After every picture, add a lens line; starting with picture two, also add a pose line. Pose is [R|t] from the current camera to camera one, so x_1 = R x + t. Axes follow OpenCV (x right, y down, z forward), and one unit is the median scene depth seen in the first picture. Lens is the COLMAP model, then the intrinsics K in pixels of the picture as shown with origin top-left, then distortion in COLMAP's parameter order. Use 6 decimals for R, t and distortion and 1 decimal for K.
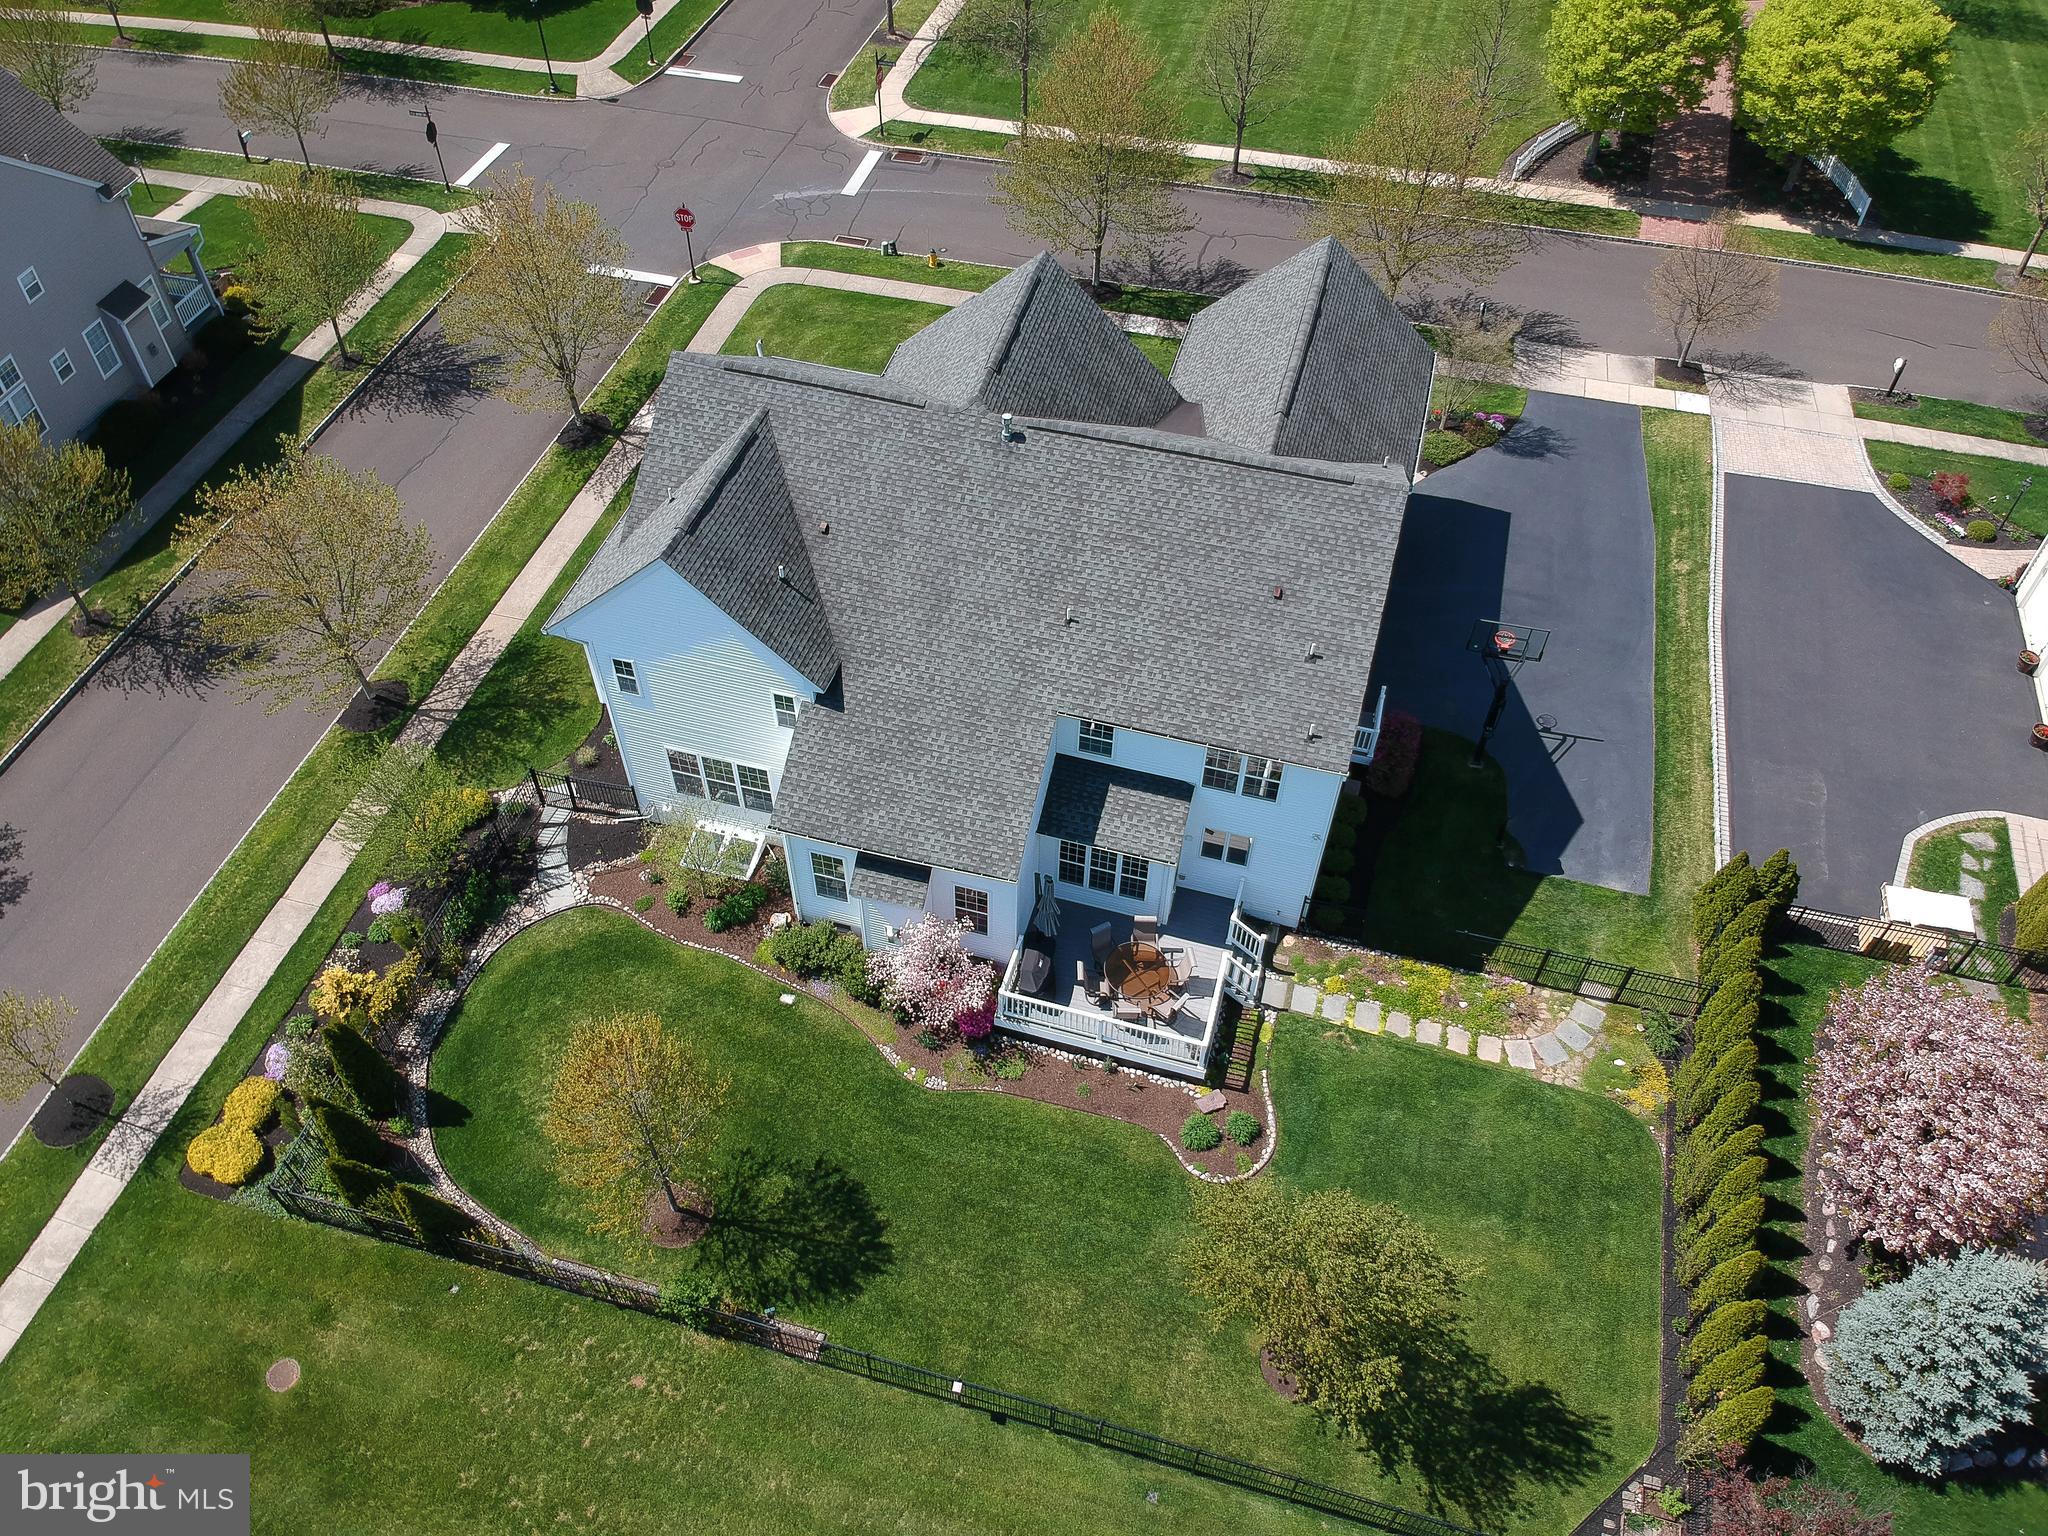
lens RADIAL K [[1468.9, 0, 1009.6], [0, 1468.9, 771.0], [0, 0, 1]] dist [0.054330, -0.105375]
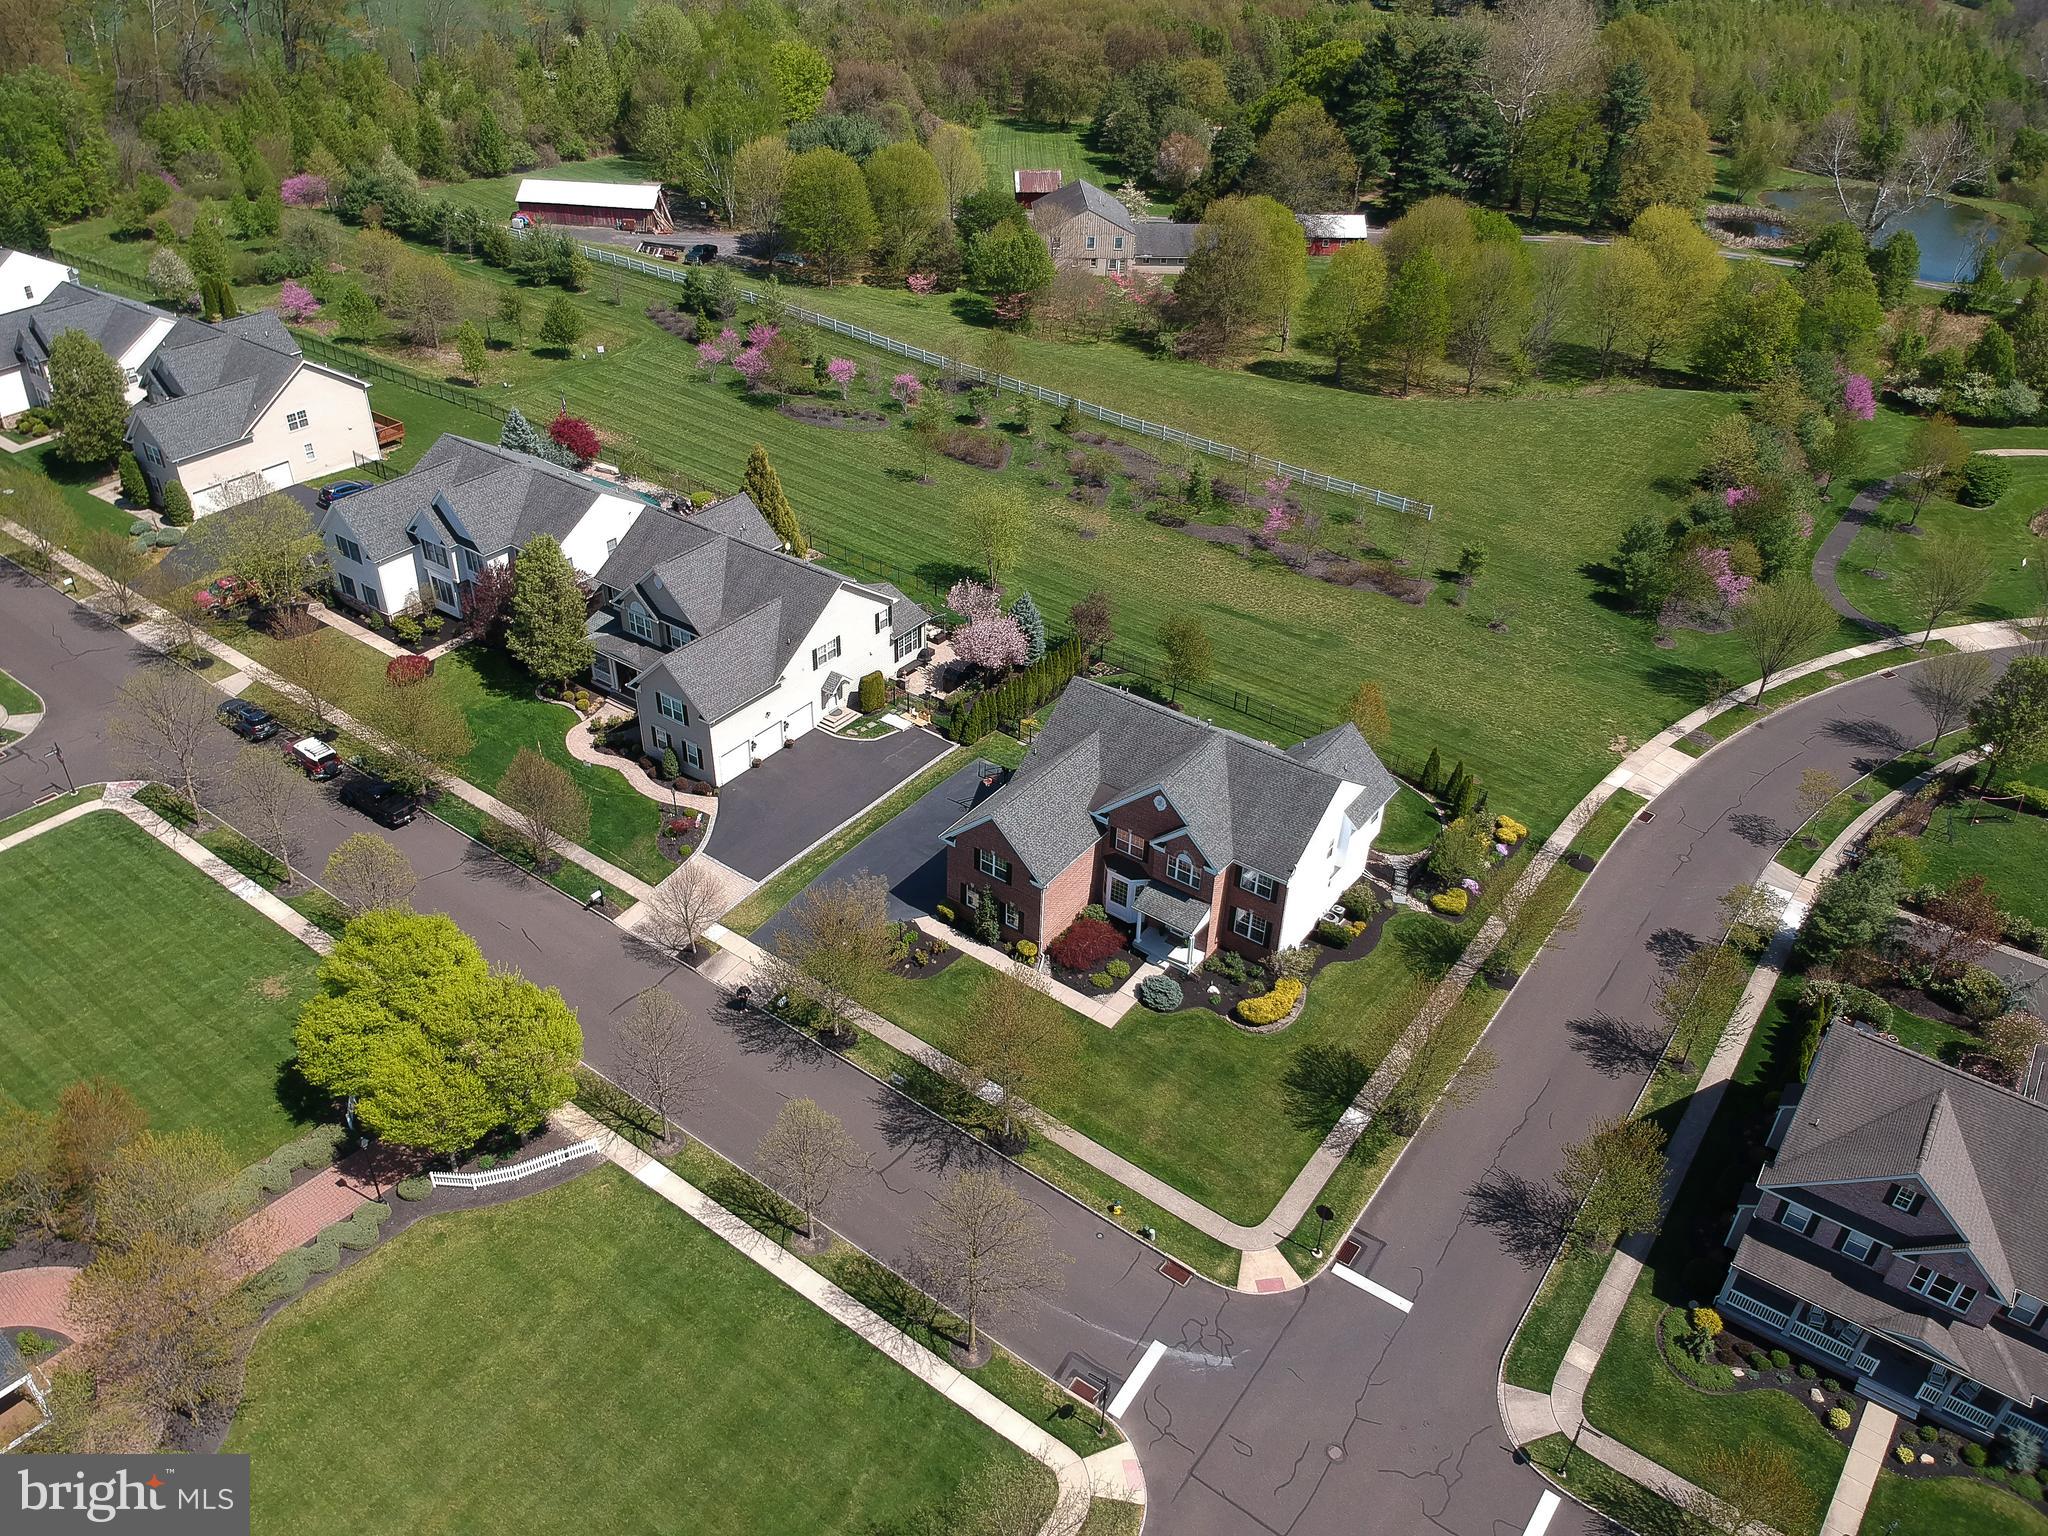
lens RADIAL K [[1483.9, 0, 1061.8], [0, 1483.9, 763.4], [0, 0, 1]] dist [0.074885, -0.154262]
pose [[-0.945812, -0.212308, 0.245691, -0.244631], [0.221431, 0.131716, 0.966240, -1.672958], [-0.237502, 0.968285, -0.077567, 0.813150]]
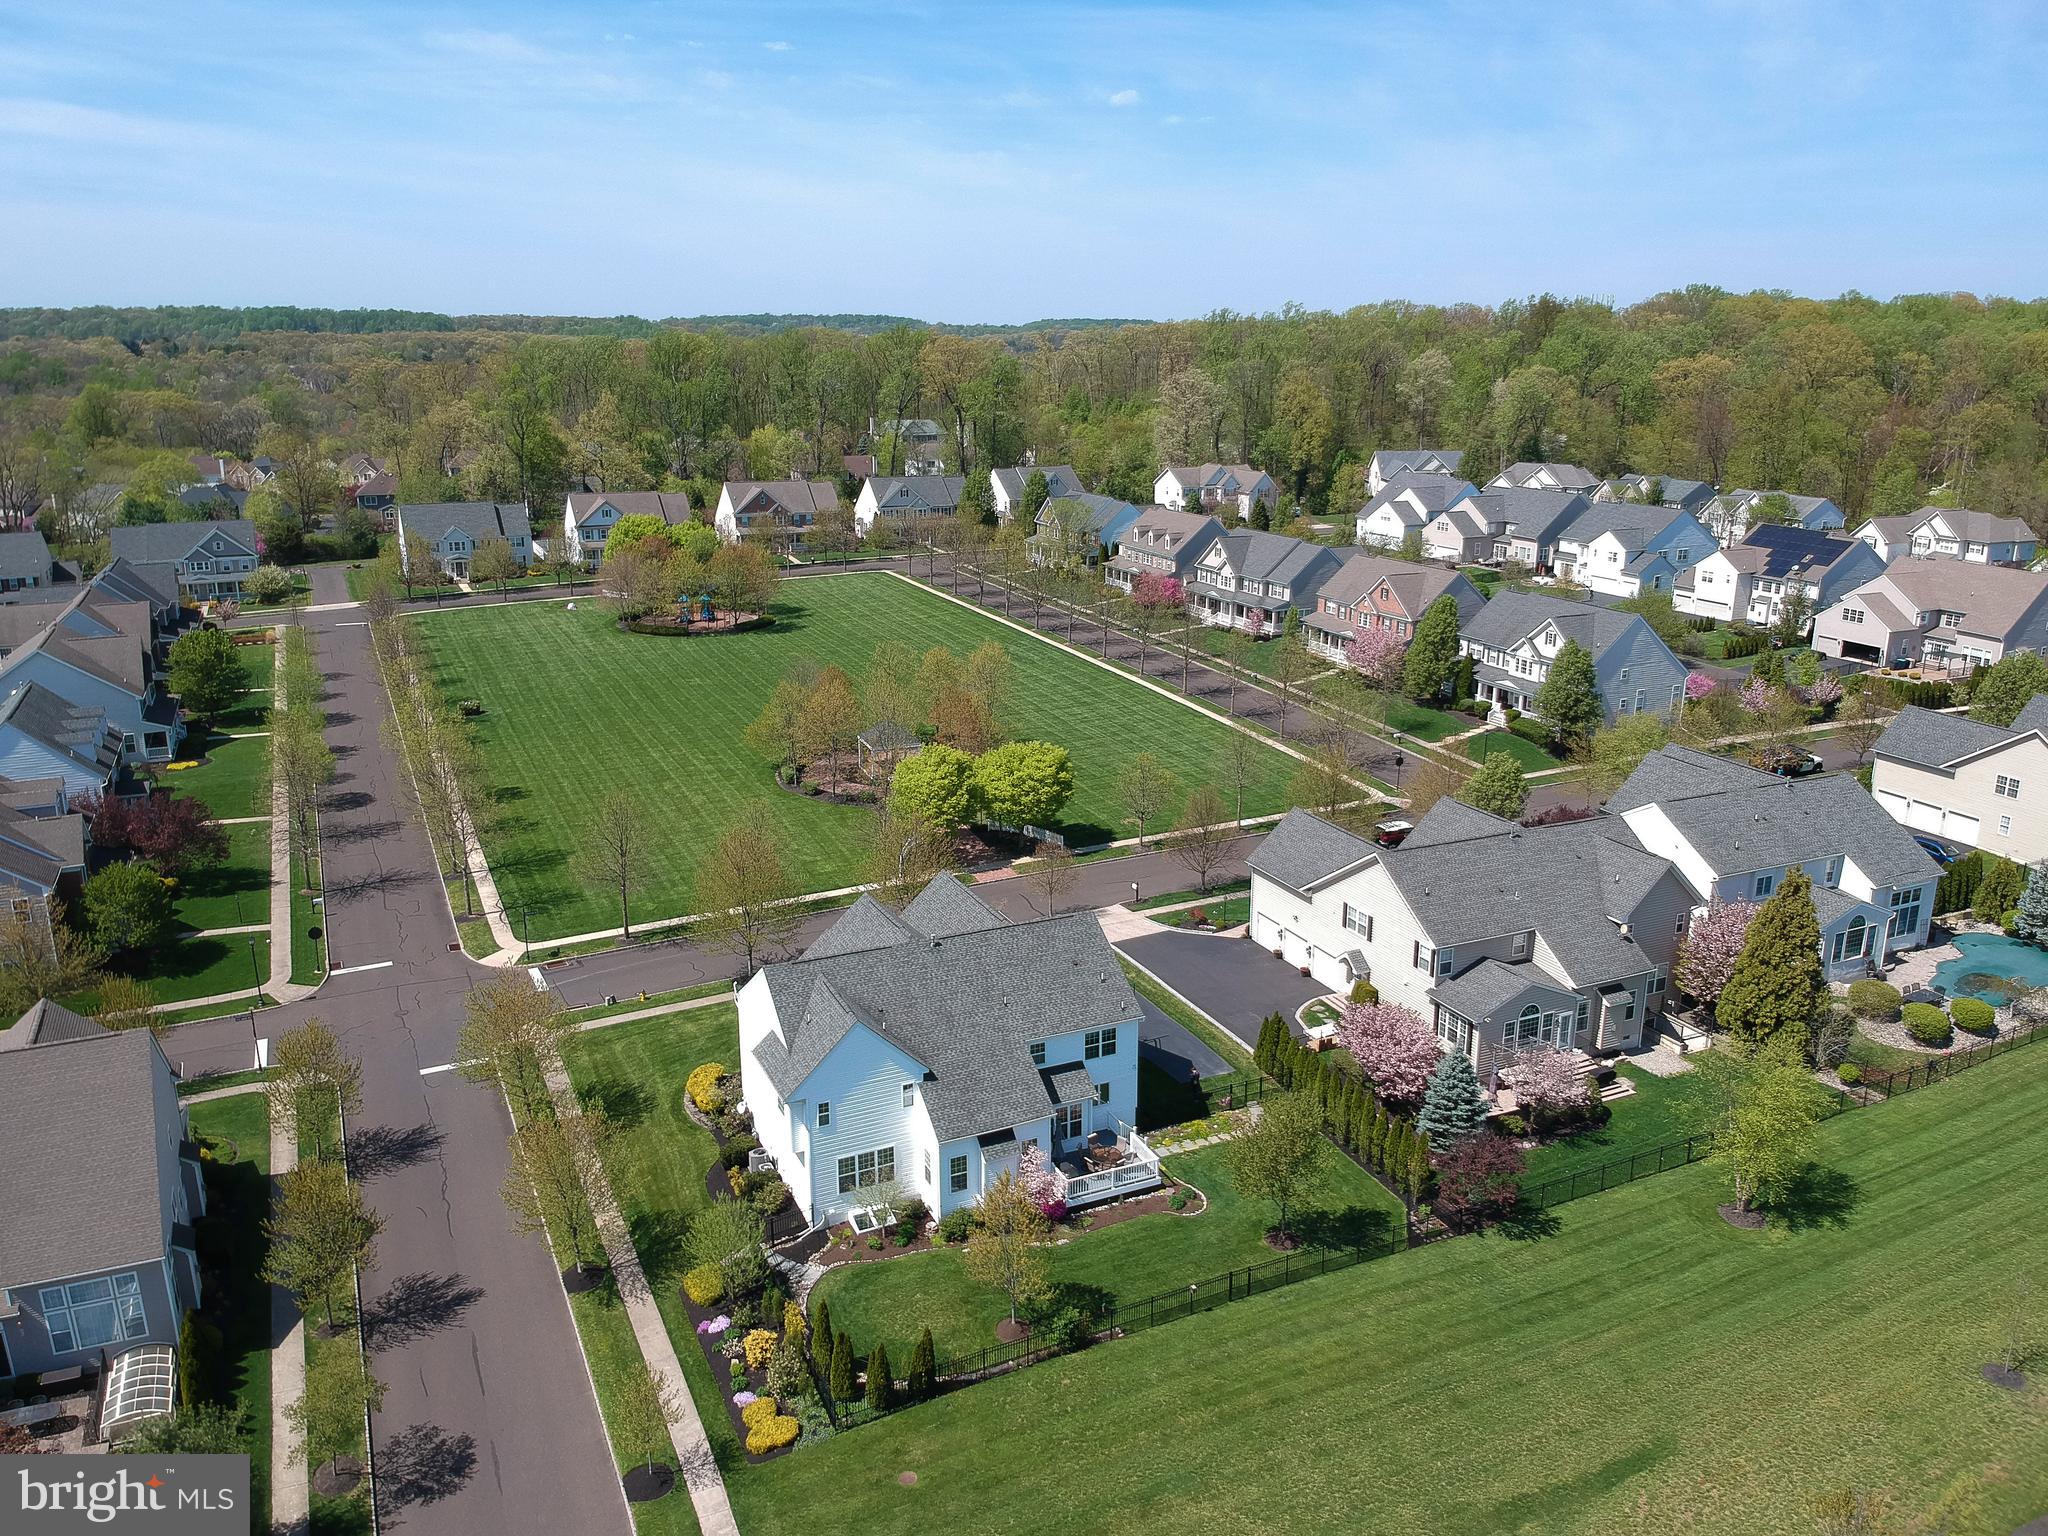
lens RADIAL K [[1516.7, 0, 980.8], [0, 1516.7, 772.5], [0, 0, 1]] dist [0.084905, -0.189358]
pose [[0.763391, -0.183594, 0.619295, -0.790578], [0.494045, 0.783594, -0.376696, 0.272710], [-0.416117, 0.593526, 0.688893, -0.435387]]
